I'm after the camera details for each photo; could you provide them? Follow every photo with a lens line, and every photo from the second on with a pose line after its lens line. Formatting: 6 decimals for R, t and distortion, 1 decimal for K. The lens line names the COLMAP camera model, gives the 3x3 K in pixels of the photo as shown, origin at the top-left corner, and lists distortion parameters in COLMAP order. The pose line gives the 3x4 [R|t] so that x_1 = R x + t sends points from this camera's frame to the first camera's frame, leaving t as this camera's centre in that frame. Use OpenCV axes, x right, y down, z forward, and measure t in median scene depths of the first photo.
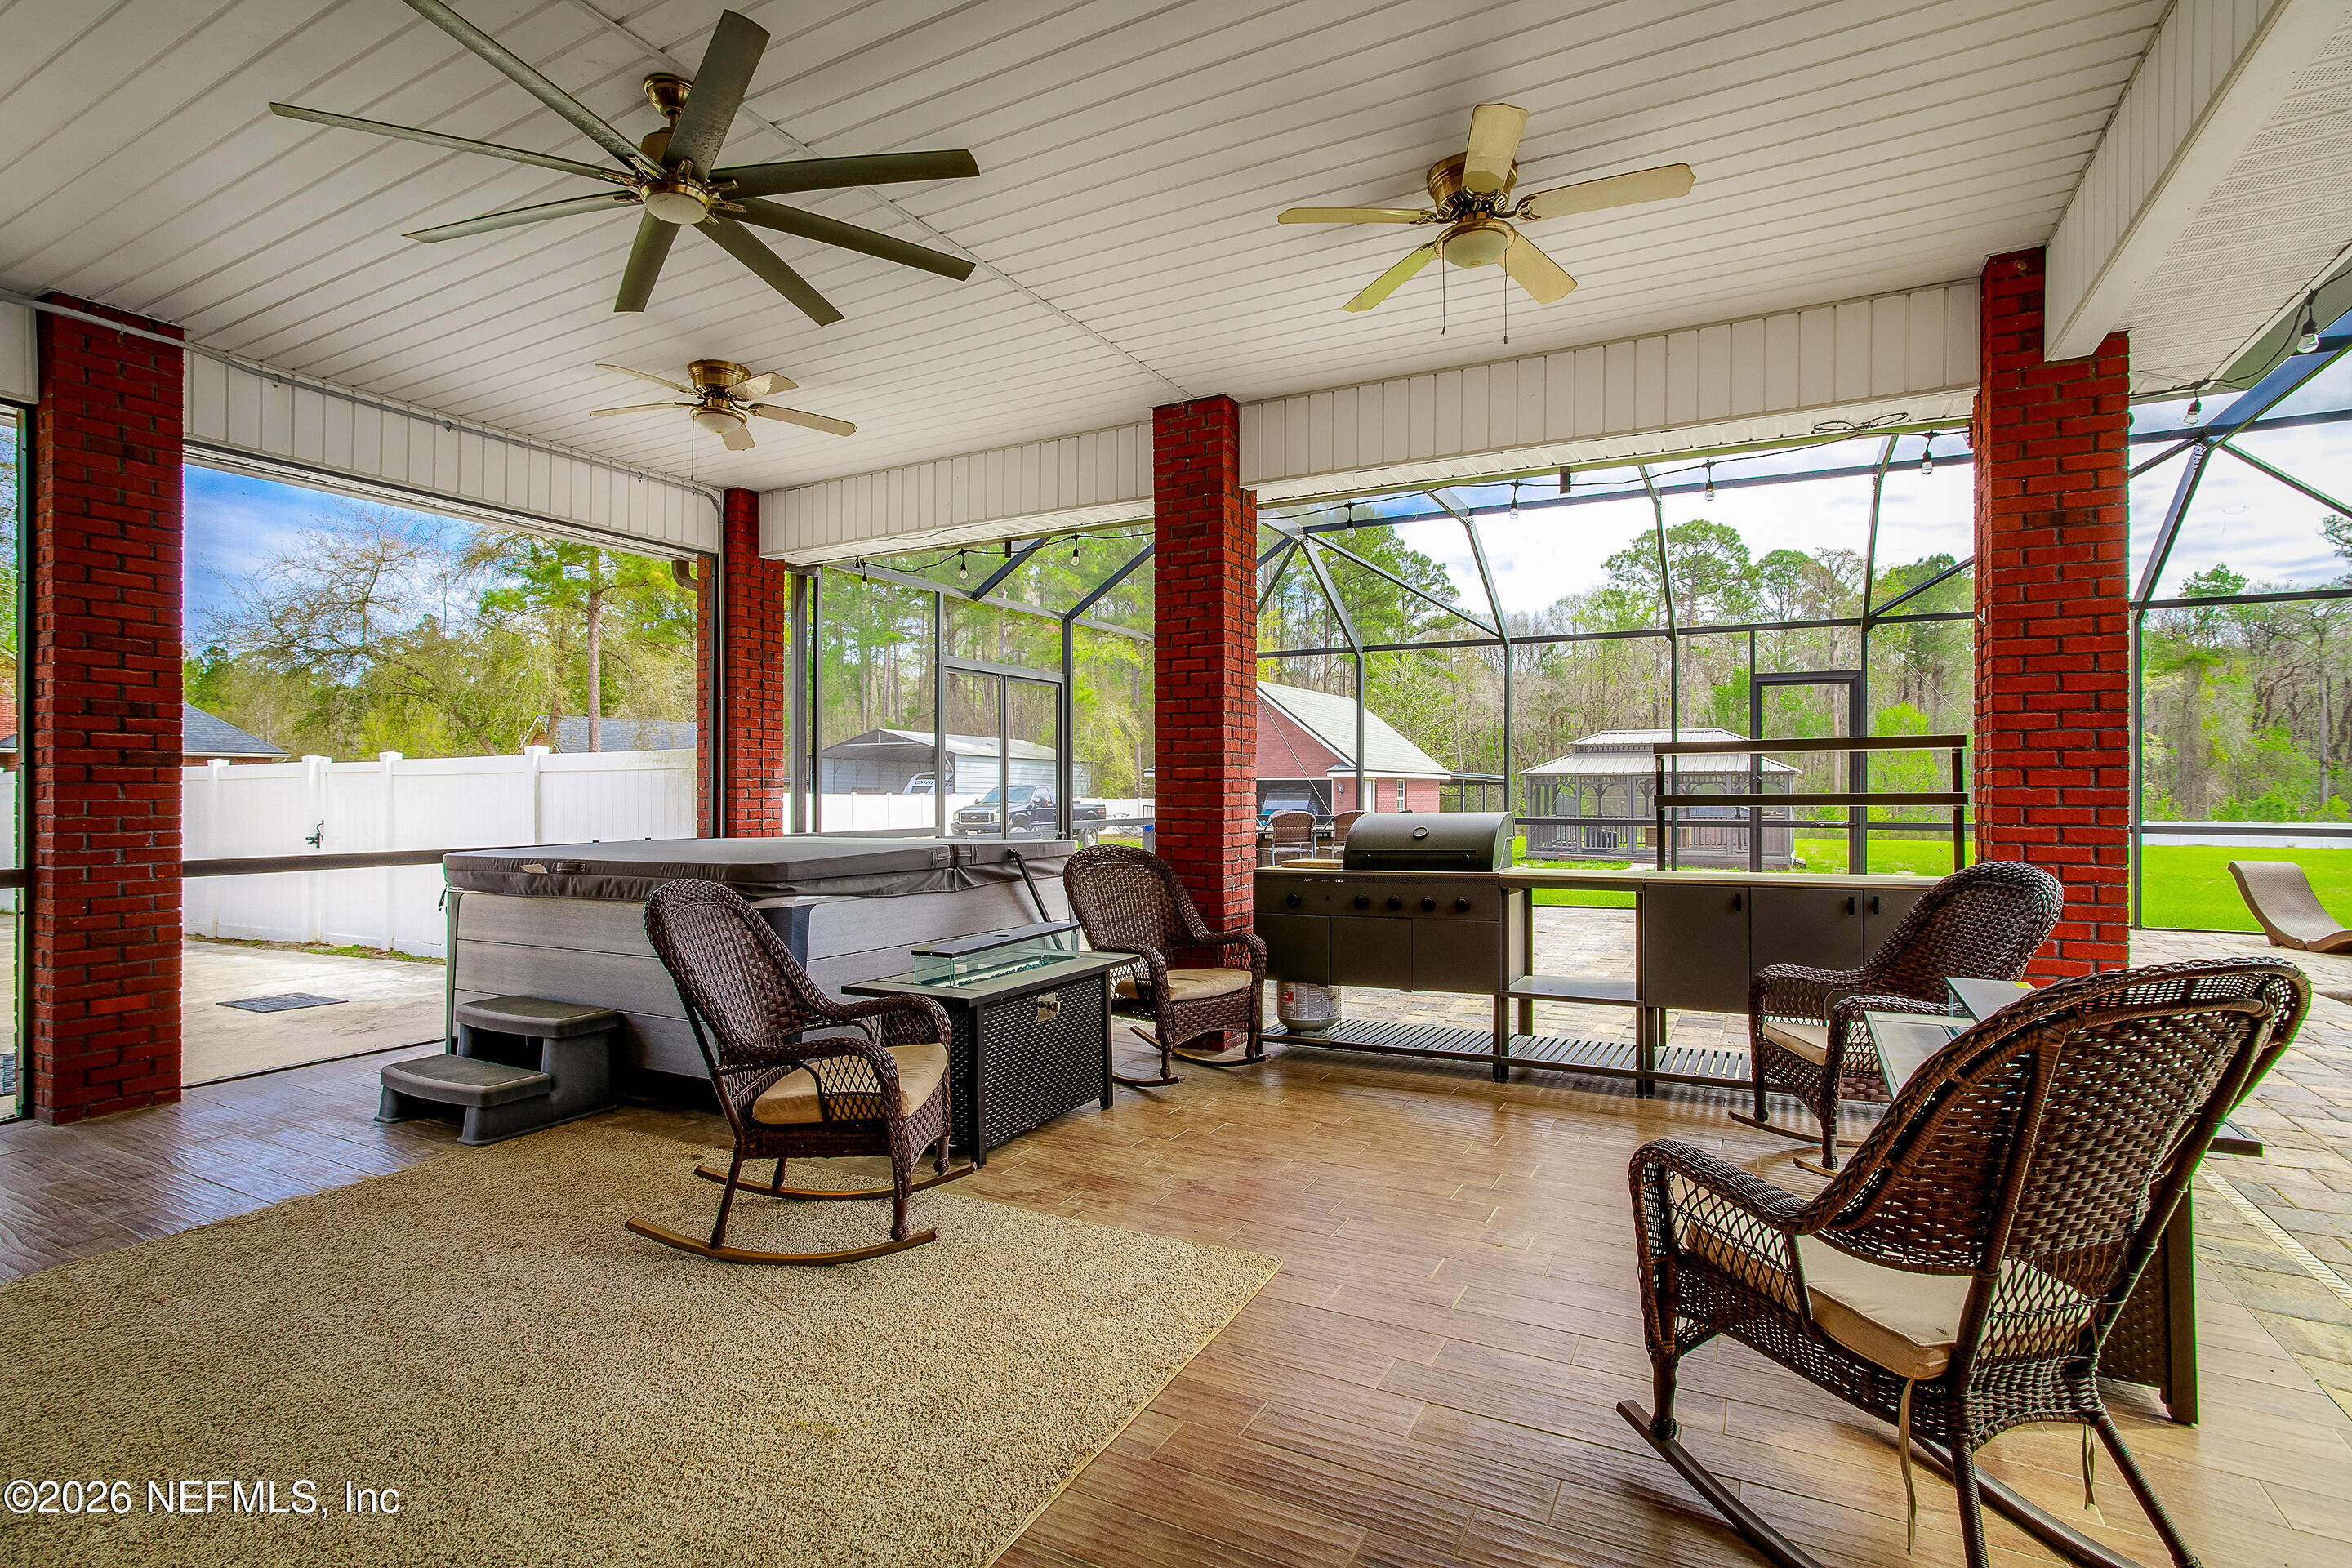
lens RADIAL K [[1126.0, 0, 1182.0], [0, 1126.0, 798.4], [0, 0, 1]] dist [-0.018192, -0.000796]
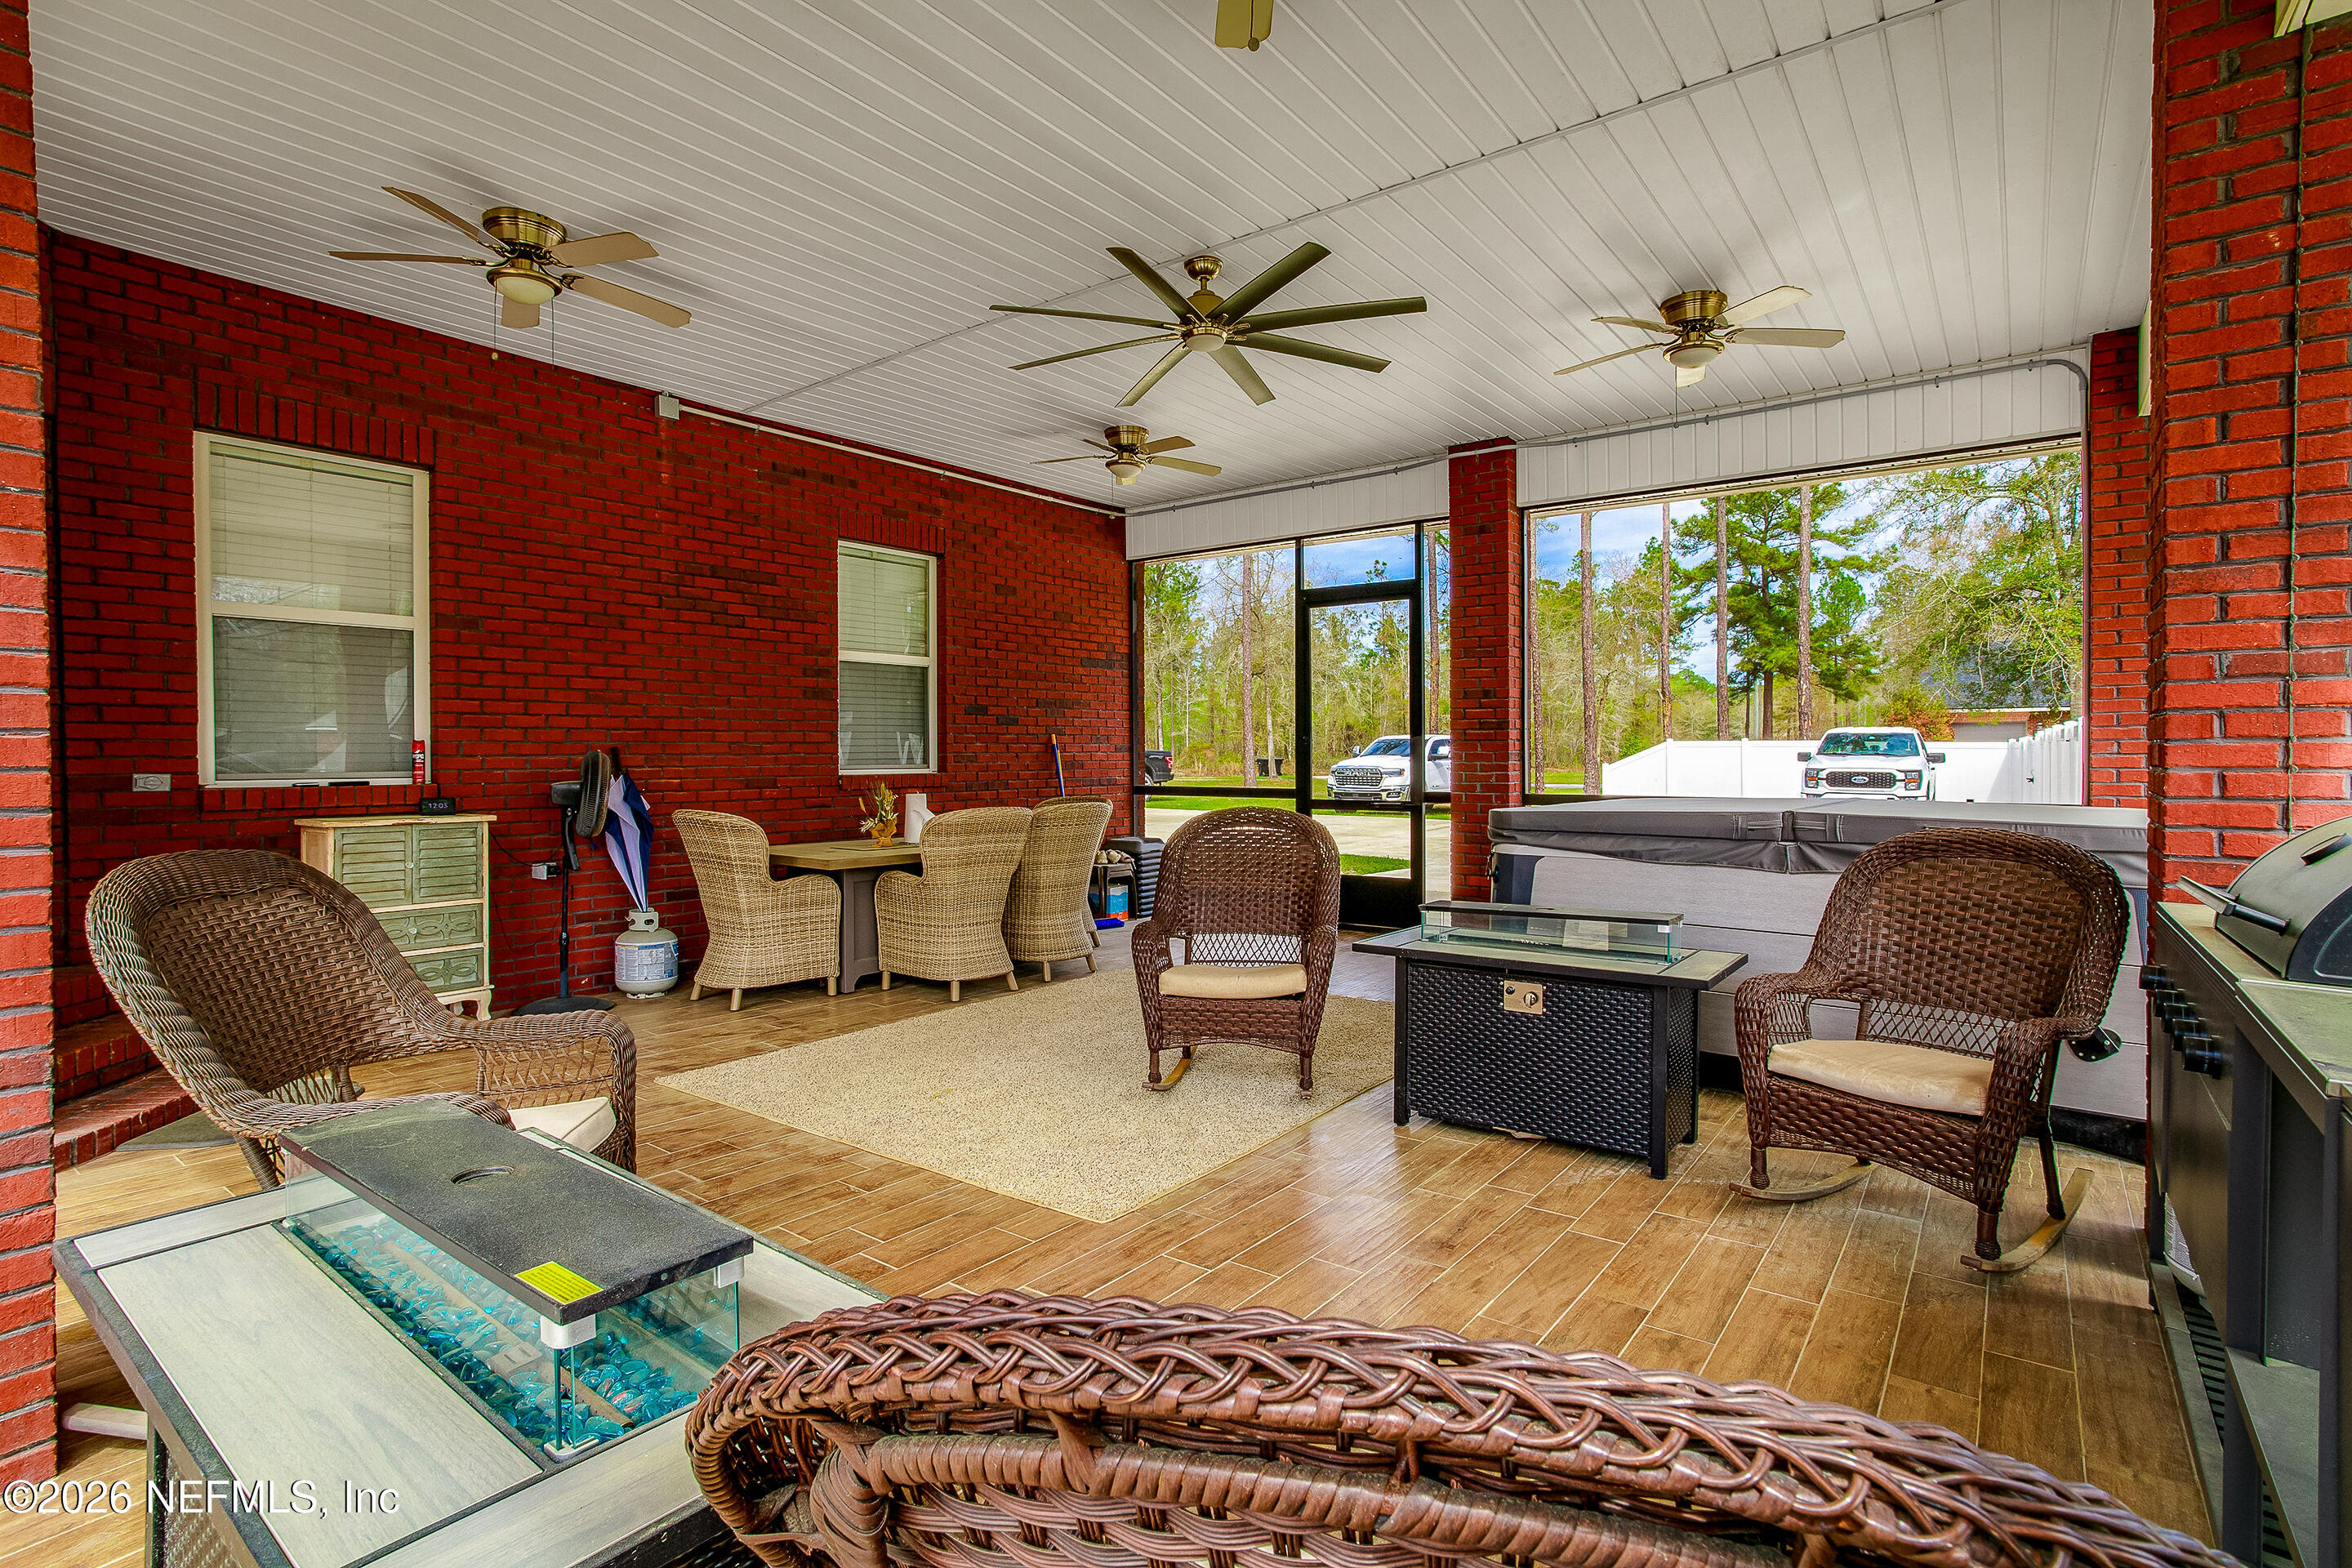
lens RADIAL K [[1126.0, 0, 1176.8], [0, 1126.0, 768.8], [0, 0, 1]] dist [-0.018192, -0.000796]
pose [[-0.152838, 0.014744, -0.988141, 0.571870], [-0.001821, 0.999883, 0.015200, 0.001936], [0.988250, 0.004123, -0.152793, 0.670379]]
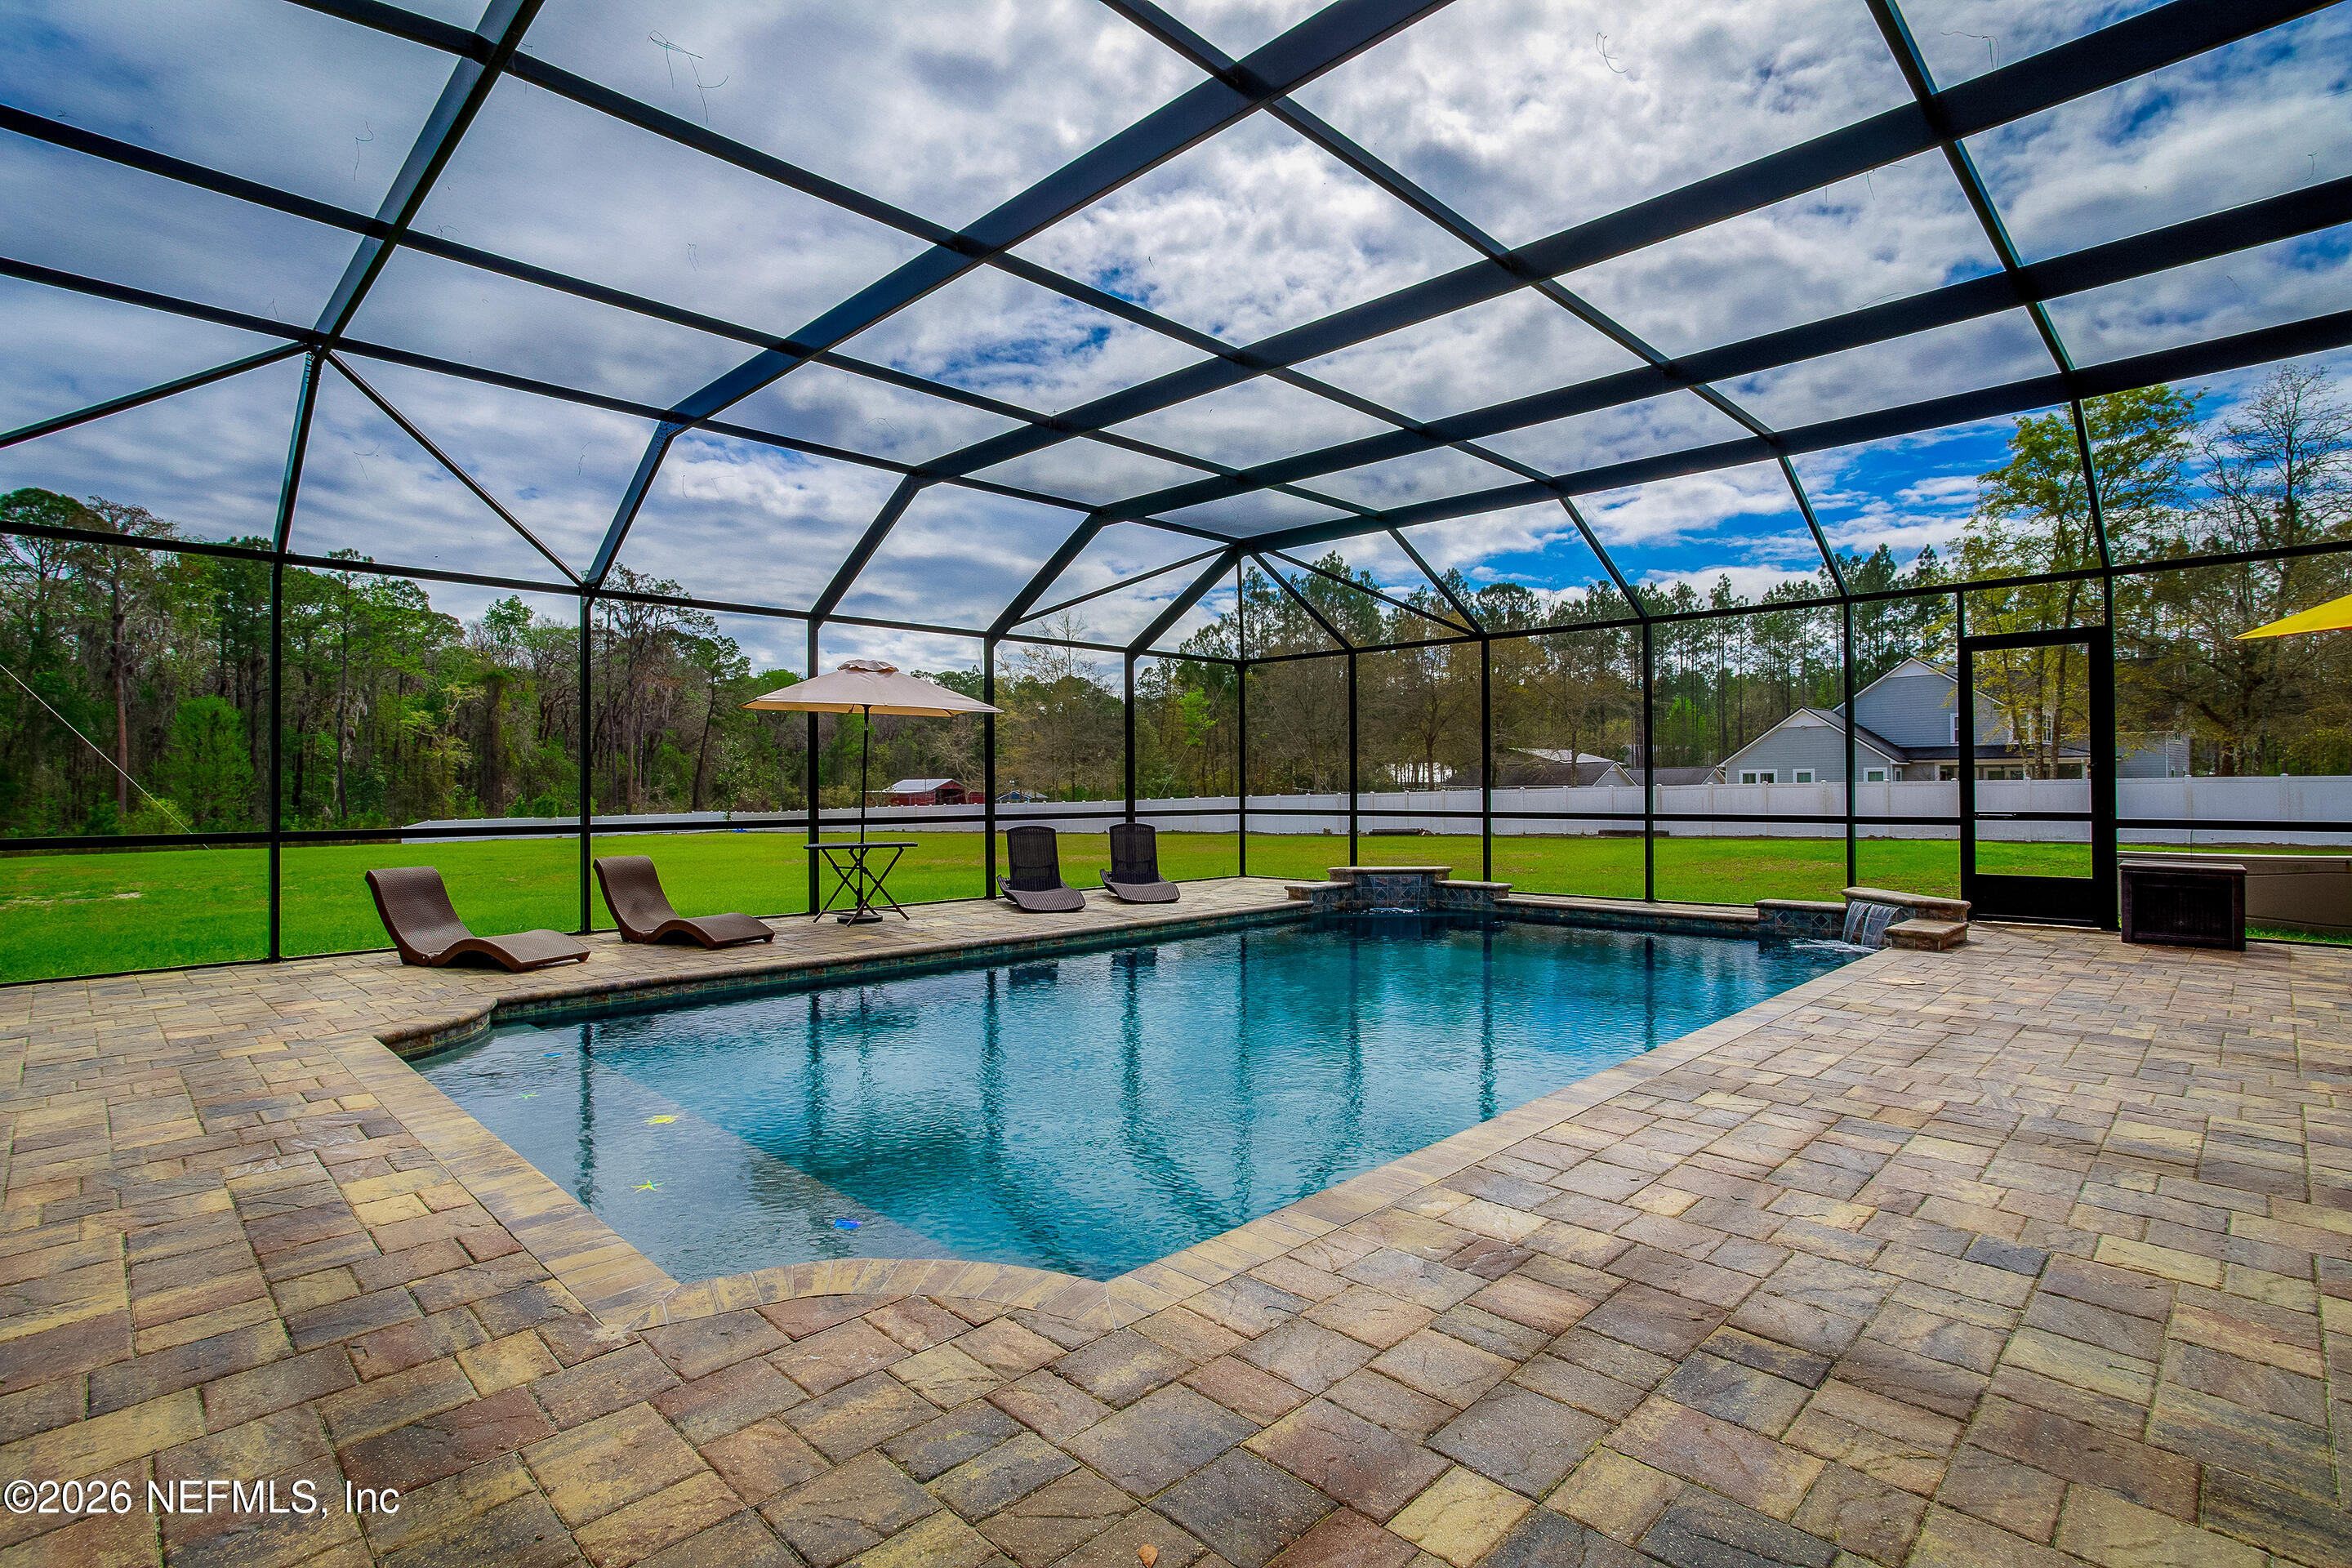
lens RADIAL K [[1126.0, 0, 1163.3], [0, 1126.0, 785.3], [0, 0, 1]] dist [-0.018192, -0.000796]
pose [[0.292665, 0.001946, 0.956213, 0.105960], [0.010299, 0.999934, -0.005187, 0.000267], [-0.956160, 0.011366, 0.292626, 0.051930]]
